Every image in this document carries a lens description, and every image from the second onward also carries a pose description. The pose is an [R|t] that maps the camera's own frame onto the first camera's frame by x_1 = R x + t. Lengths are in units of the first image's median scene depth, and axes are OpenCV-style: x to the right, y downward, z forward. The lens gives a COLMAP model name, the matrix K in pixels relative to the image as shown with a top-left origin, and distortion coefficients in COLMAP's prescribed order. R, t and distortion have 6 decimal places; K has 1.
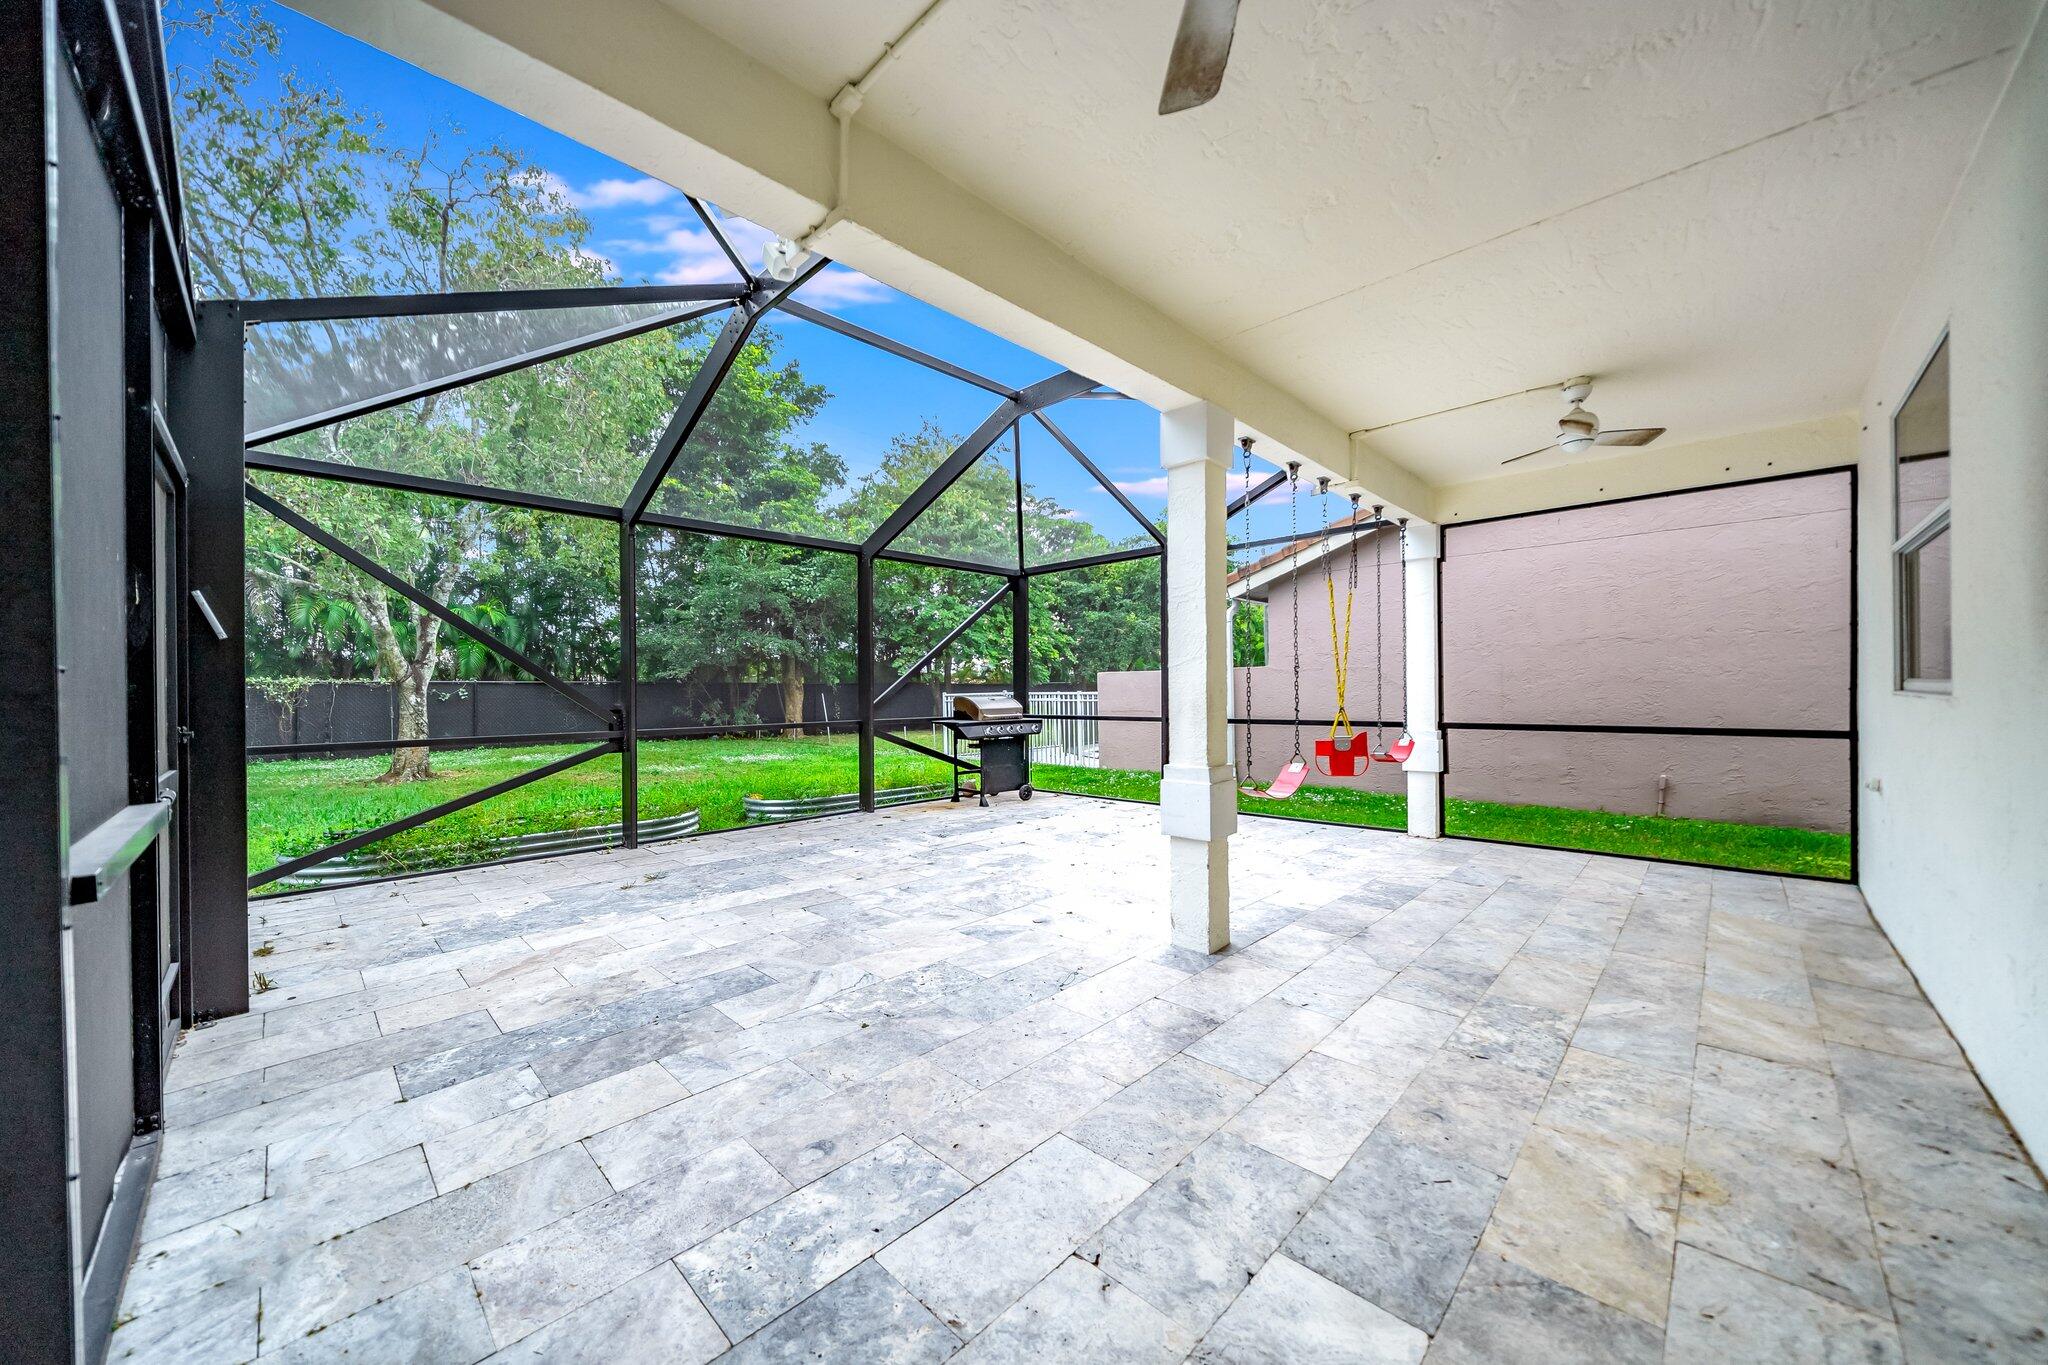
lens RADIAL K [[731.8, 0, 1009.4], [0, 731.8, 694.3], [0, 0, 1]] dist [0.000237, -0.003895]
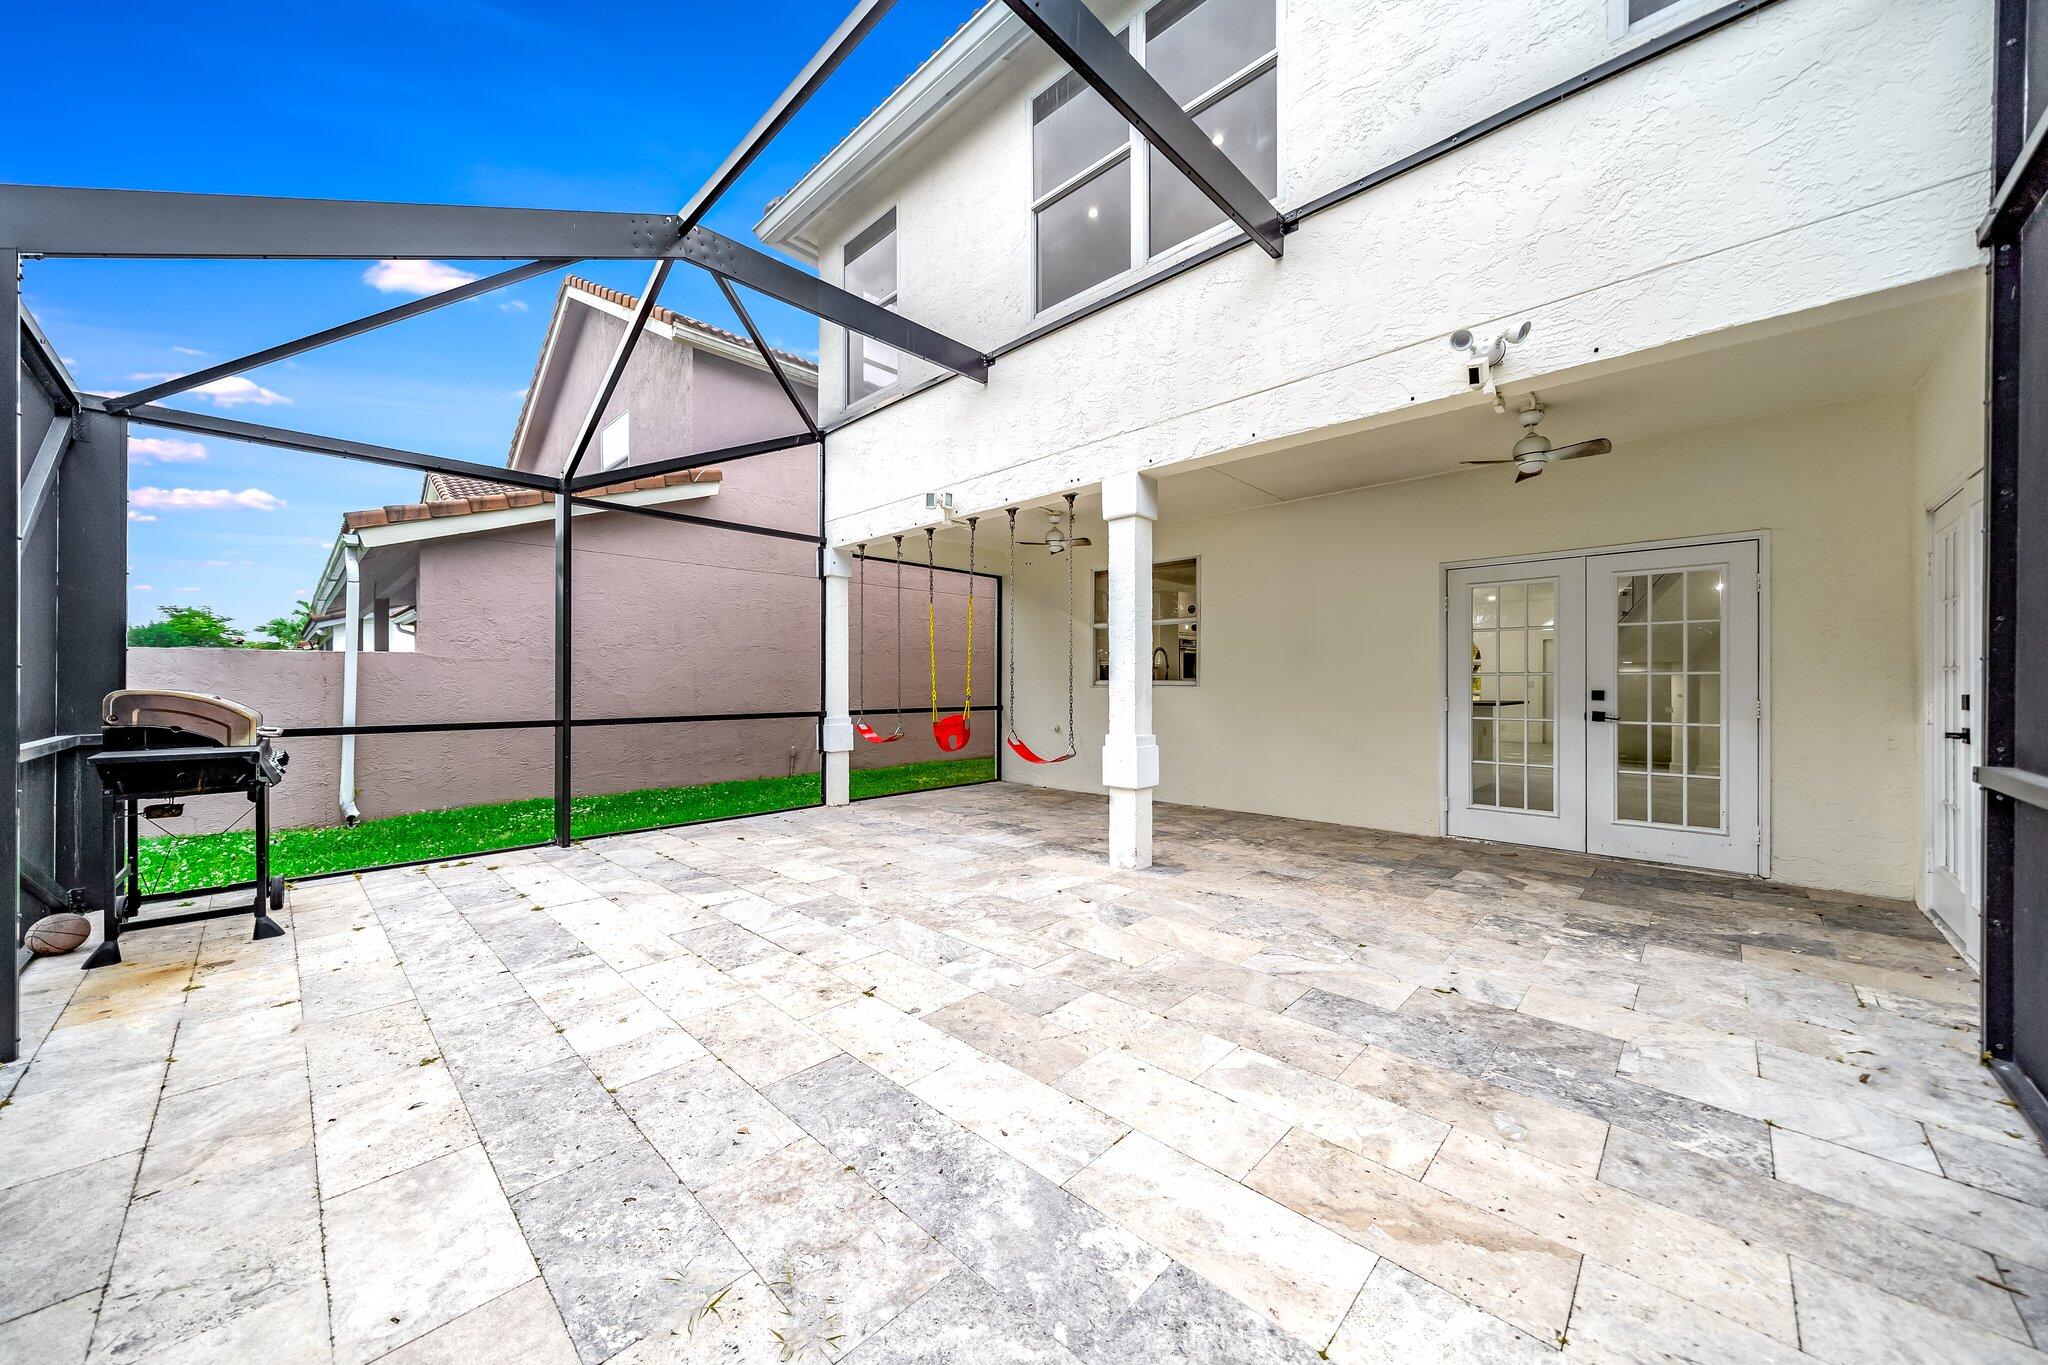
lens RADIAL K [[722.0, 0, 1014.6], [0, 722.0, 689.3], [0, 0, 1]] dist [-0.000862, -0.000080]
pose [[-0.015433, 0.004643, 0.999870, -1.042916], [0.005505, 0.999974, -0.004559, 0.015842], [-0.999866, 0.005434, -0.015458, 1.185665]]
